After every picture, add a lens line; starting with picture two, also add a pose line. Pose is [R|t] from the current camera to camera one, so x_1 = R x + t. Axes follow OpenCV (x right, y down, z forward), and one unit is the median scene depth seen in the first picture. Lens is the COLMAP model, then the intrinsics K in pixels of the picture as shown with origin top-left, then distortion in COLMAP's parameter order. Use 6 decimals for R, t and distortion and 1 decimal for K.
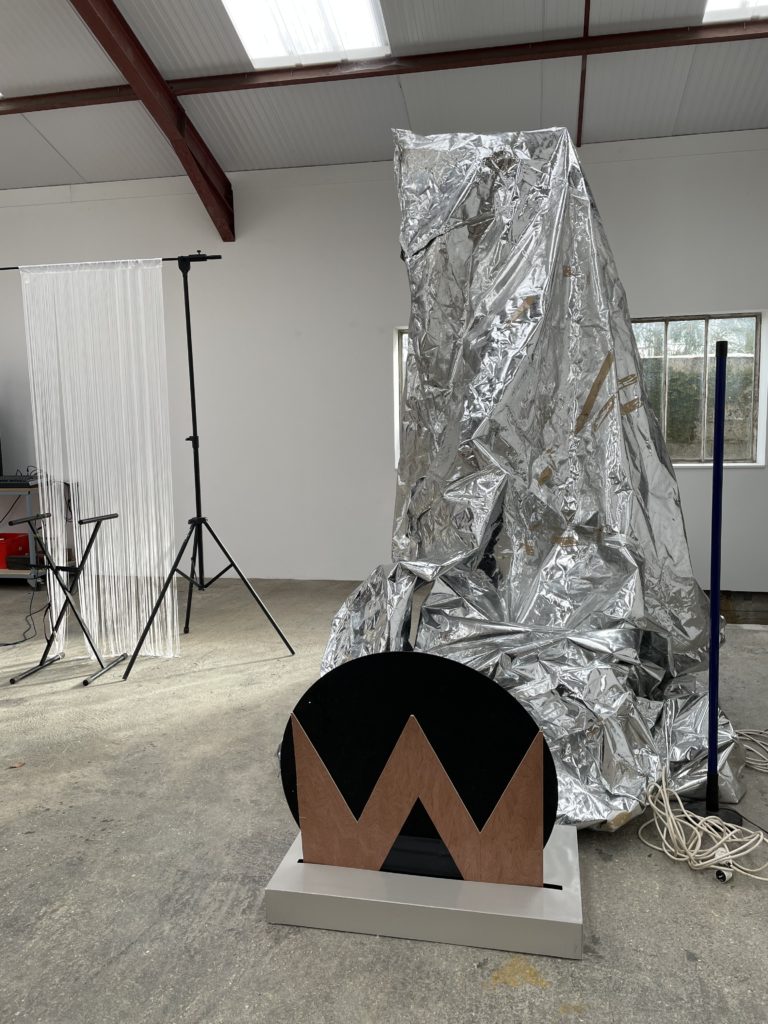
lens RADIAL K [[768.3, 0, 386.9], [0, 768.3, 506.0], [0, 0, 1]] dist [0.086187, -0.102792]
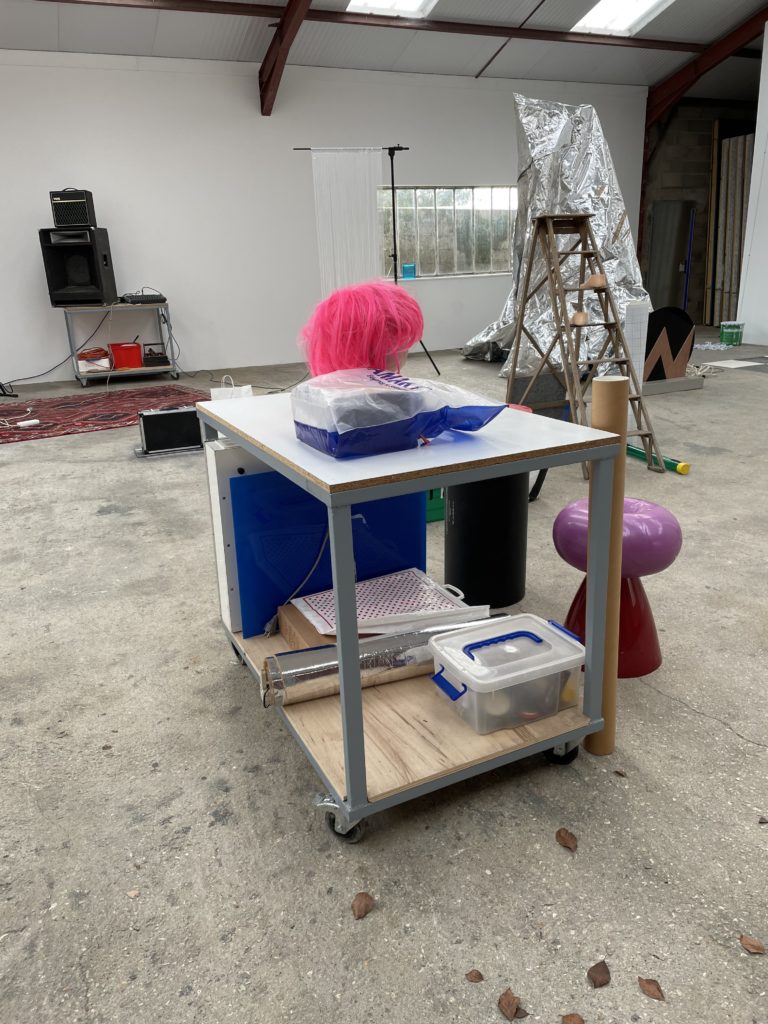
lens RADIAL K [[768.3, 0, 382.7], [0, 768.3, 509.7], [0, 0, 1]] dist [0.086187, -0.102792]
pose [[0.823781, -0.188353, 0.534703, -1.384021], [0.084486, 0.973449, 0.212743, 0.105394], [-0.560577, -0.130078, 0.817822, -0.553113]]
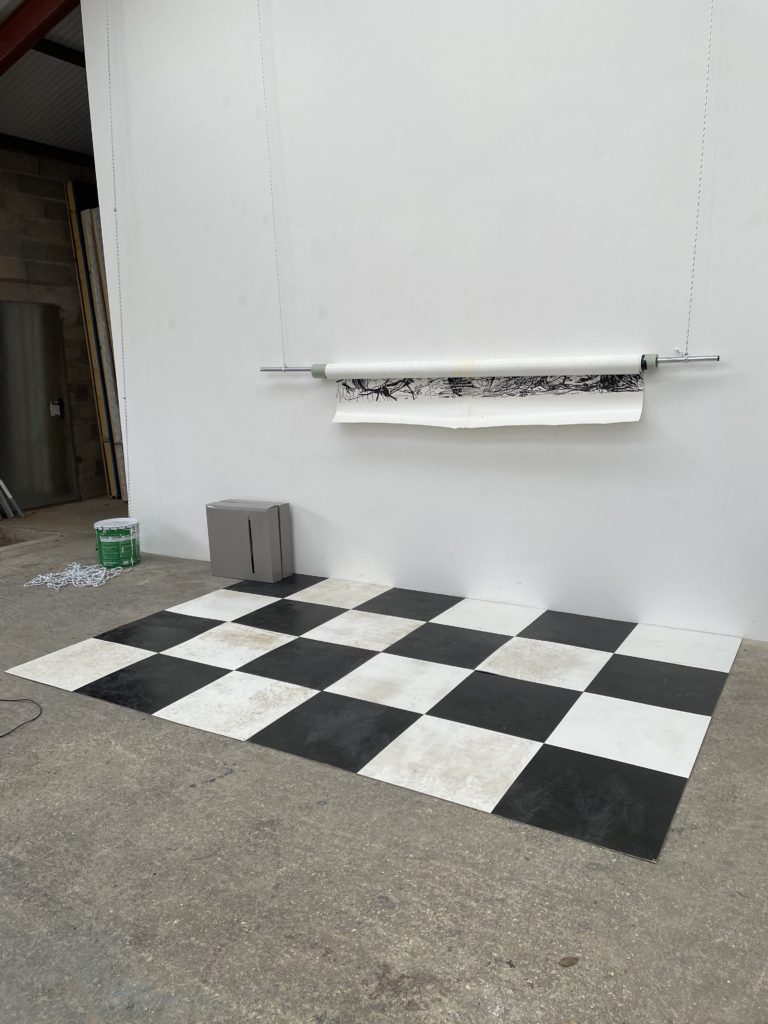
lens RADIAL K [[768.3, 0, 384.2], [0, 768.3, 507.4], [0, 0, 1]] dist [0.086187, -0.102792]
pose [[0.339779, -0.171357, 0.924763, -0.155512], [0.126668, 0.982641, 0.135541, 0.012734], [-0.931937, 0.071084, 0.355586, 0.014814]]
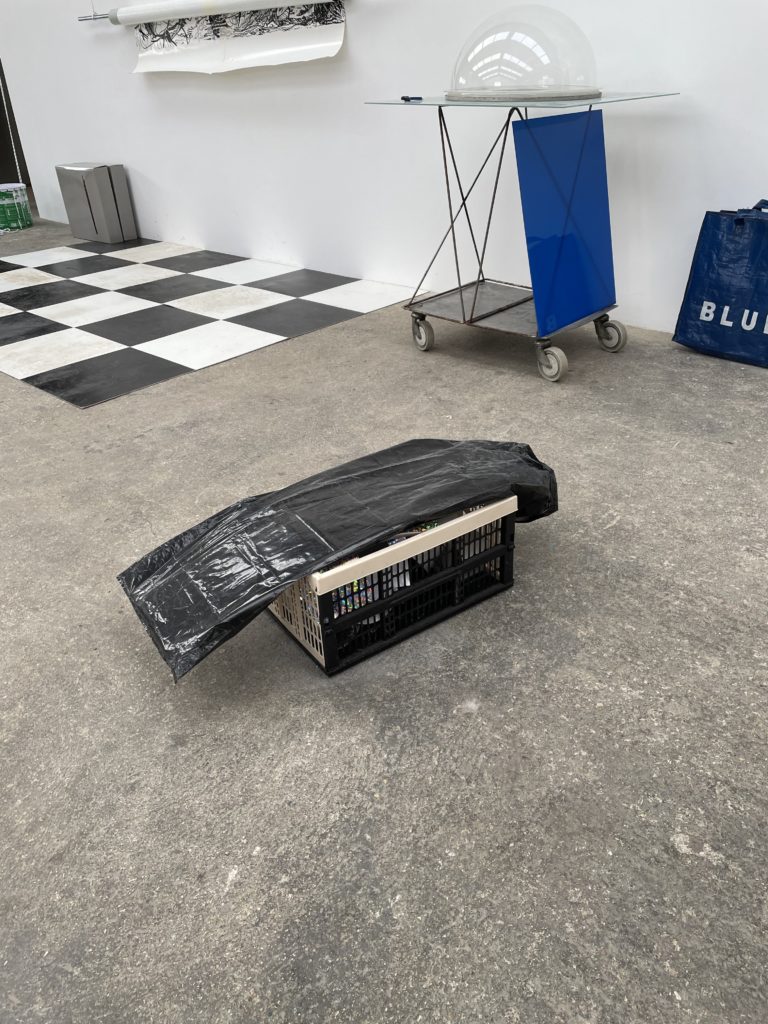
lens RADIAL K [[768.3, 0, 393.1], [0, 768.3, 509.6], [0, 0, 1]] dist [0.086187, -0.102792]
pose [[0.521168, -0.430457, 0.736947, -0.059392], [0.125906, 0.892818, 0.432462, 0.143848], [-0.844116, -0.132599, 0.519505, -0.483399]]
